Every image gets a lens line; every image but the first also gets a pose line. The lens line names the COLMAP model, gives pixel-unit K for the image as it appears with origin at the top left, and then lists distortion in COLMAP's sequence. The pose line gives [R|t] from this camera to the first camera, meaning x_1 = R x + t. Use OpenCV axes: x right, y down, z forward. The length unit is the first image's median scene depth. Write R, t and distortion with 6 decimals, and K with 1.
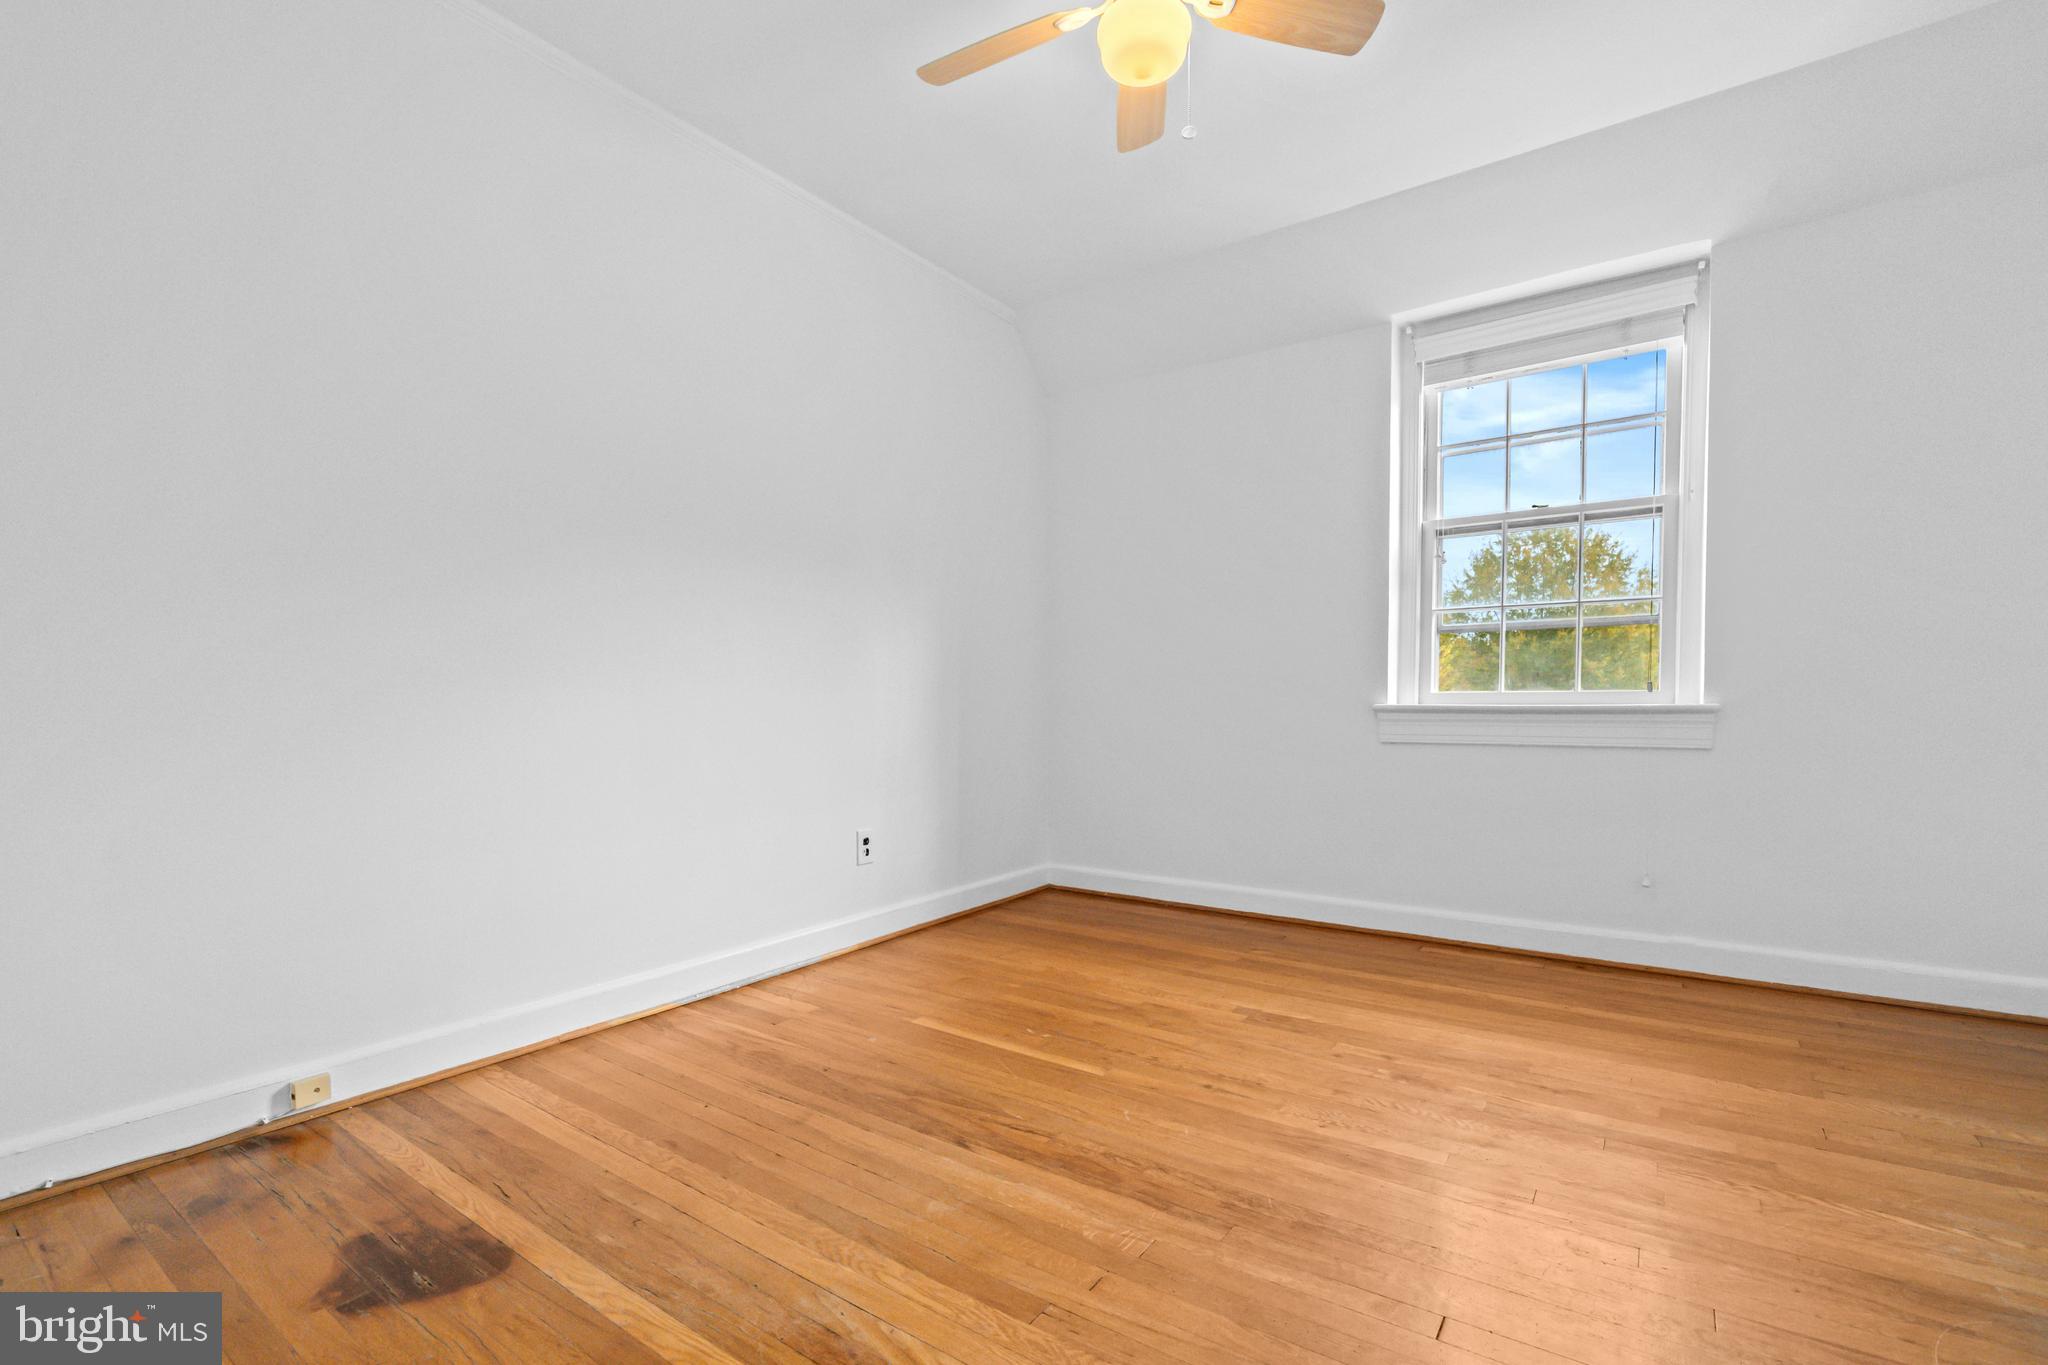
lens RADIAL K [[895.8, 0, 1026.0], [0, 895.8, 733.7], [0, 0, 1]] dist [0.000586, -0.000046]
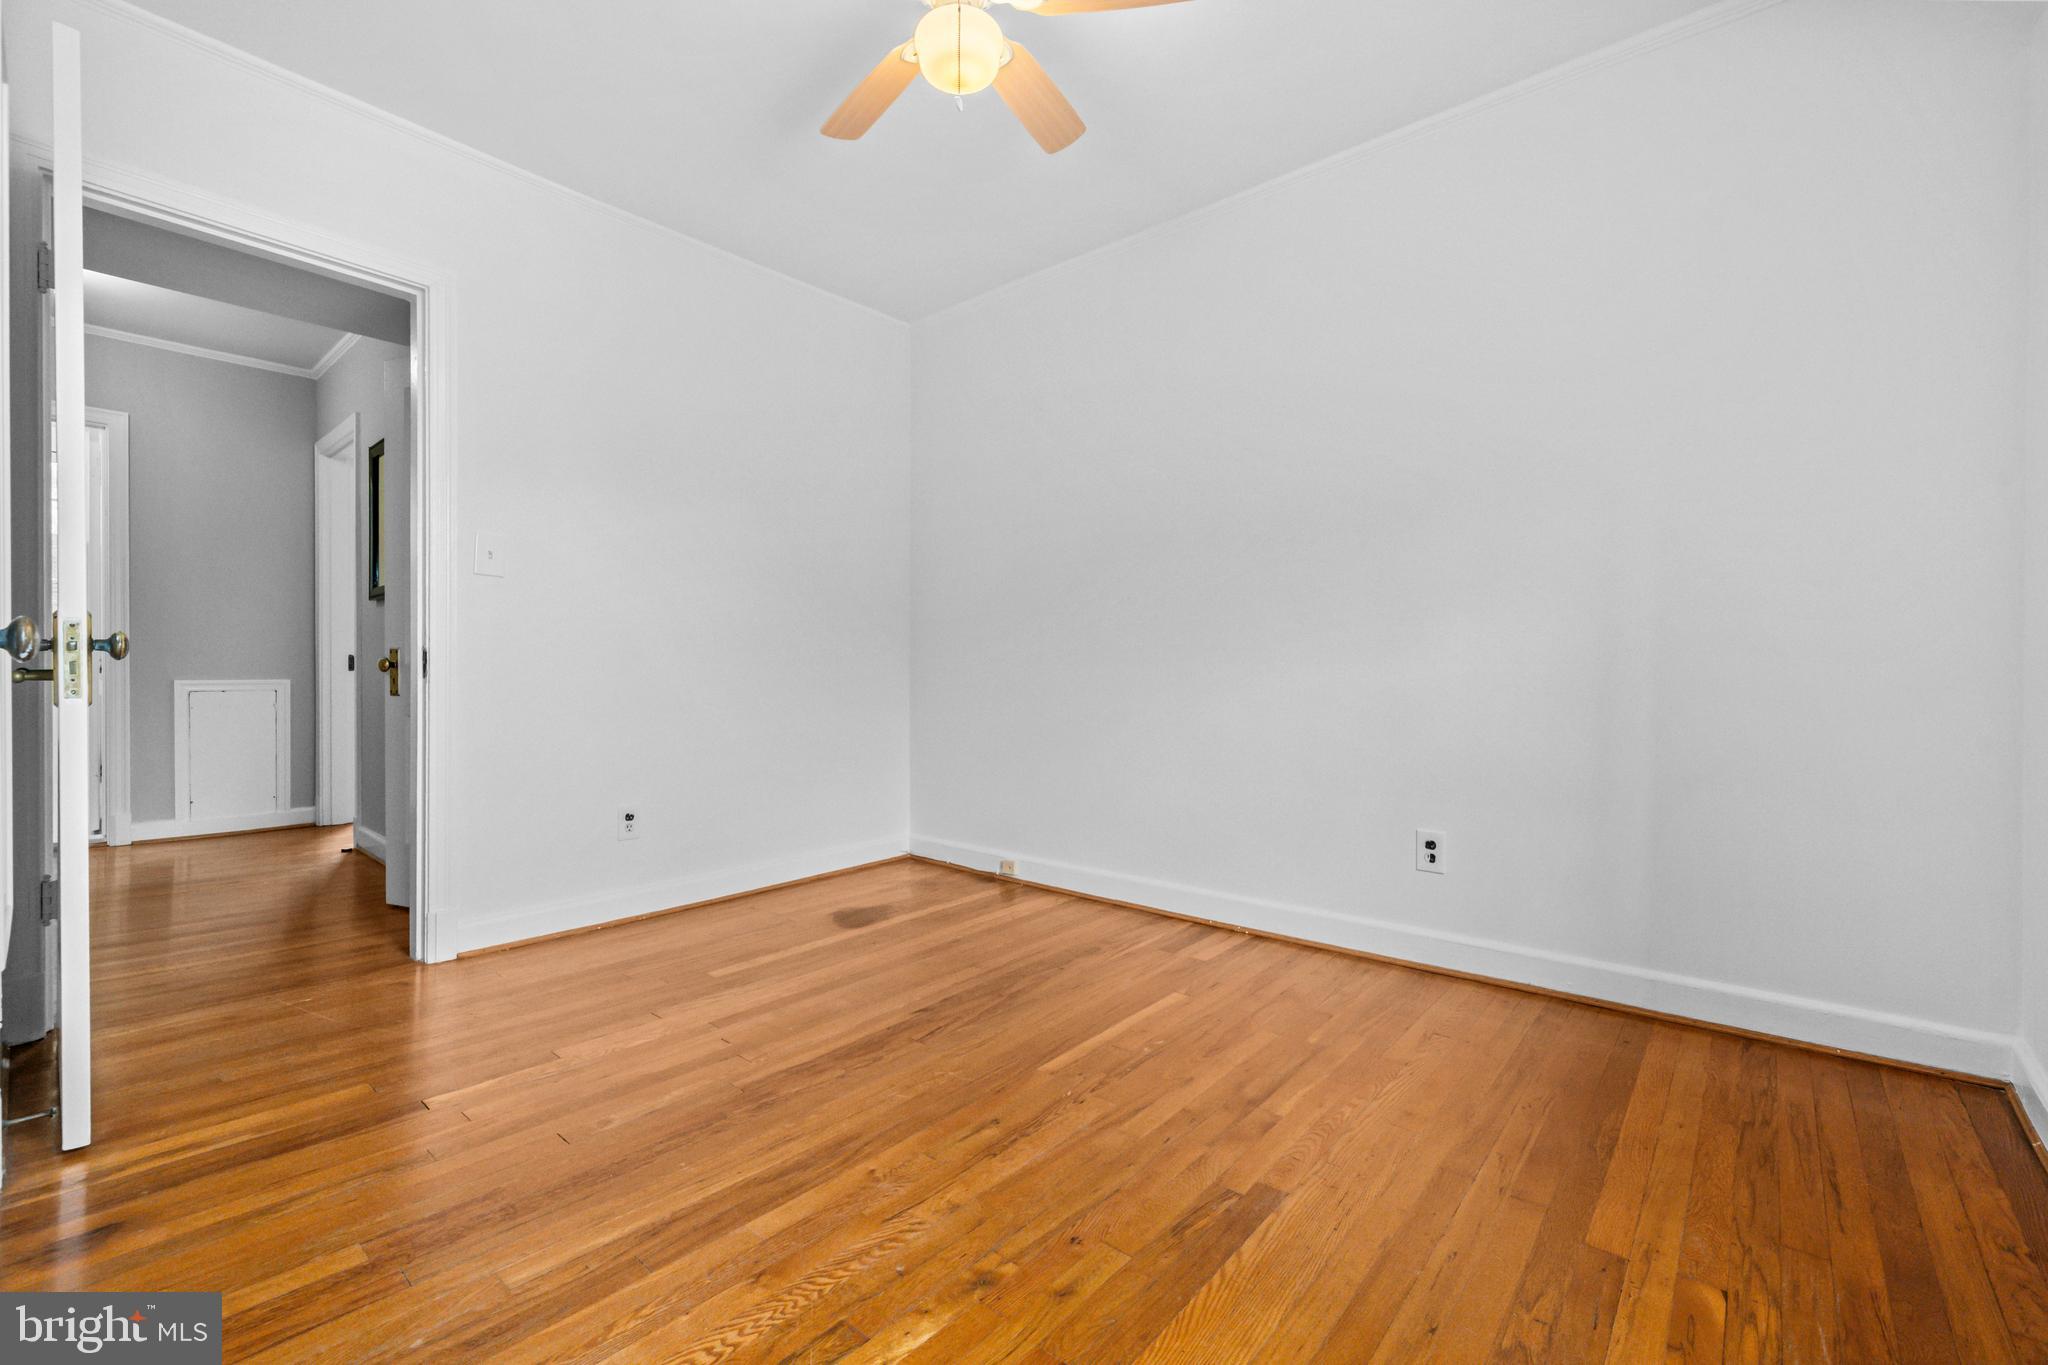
lens RADIAL K [[866.7, 0, 1020.5], [0, 866.7, 682.2], [0, 0, 1]] dist [0.001459, 0.000146]
pose [[-0.090726, 0.016031, -0.995747, 0.772043], [-0.037028, 0.999125, 0.019459, -0.038194], [0.995187, 0.038636, -0.090053, 0.808399]]
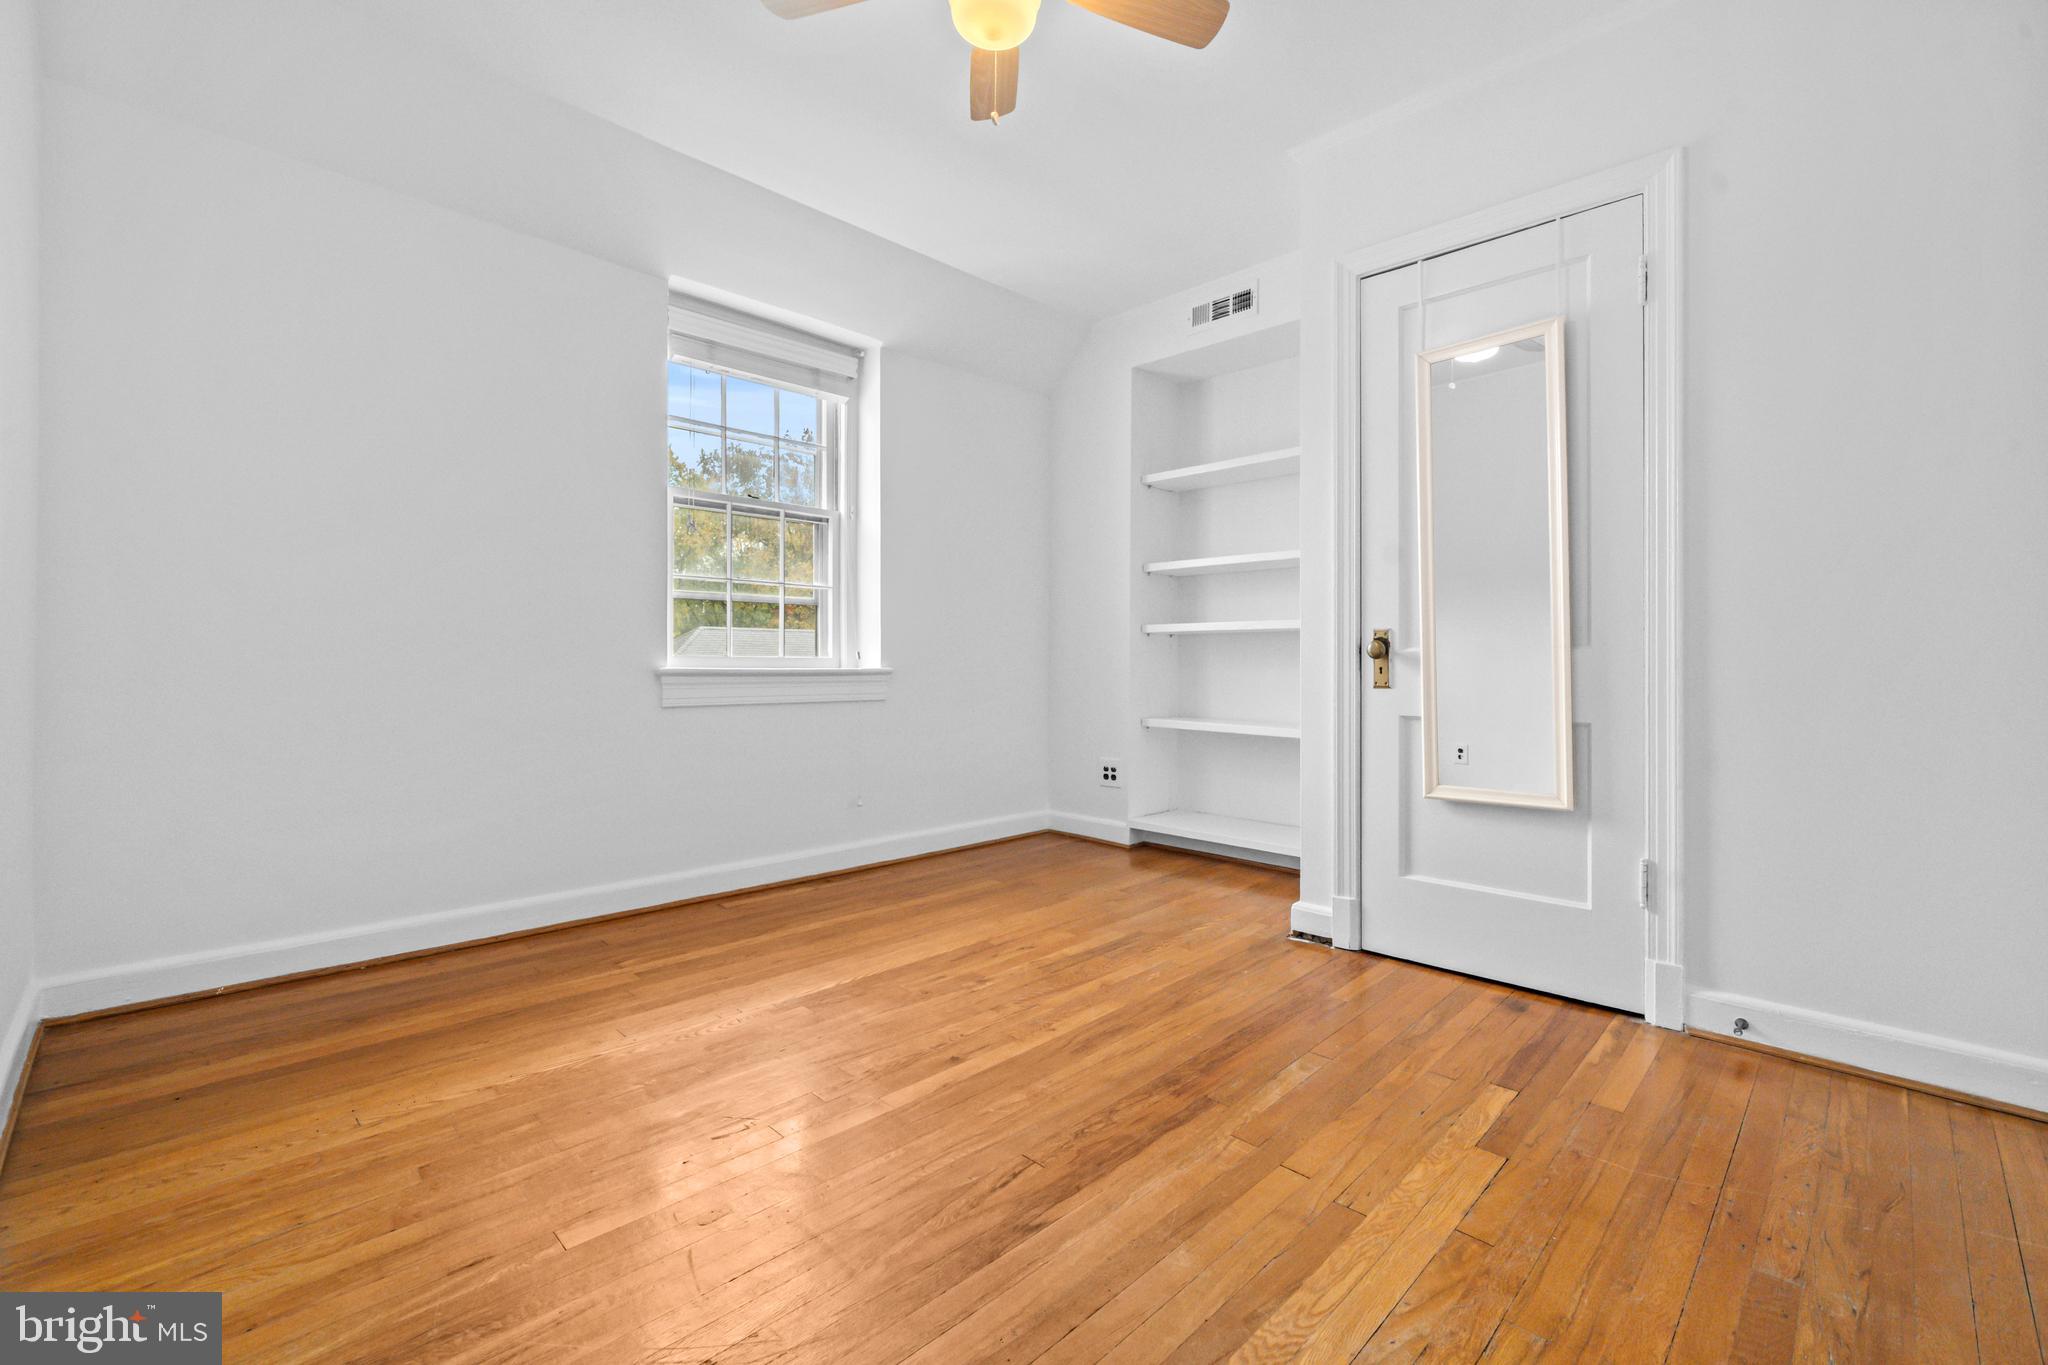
lens RADIAL K [[869.9, 0, 993.3], [0, 869.9, 656.8], [0, 0, 1]] dist [-0.000466, -0.000109]
pose [[0.194737, 0.012087, 0.980781, -0.544909], [0.028597, 0.999429, -0.017995, -0.021459], [-0.980439, 0.031551, 0.194280, 0.565807]]
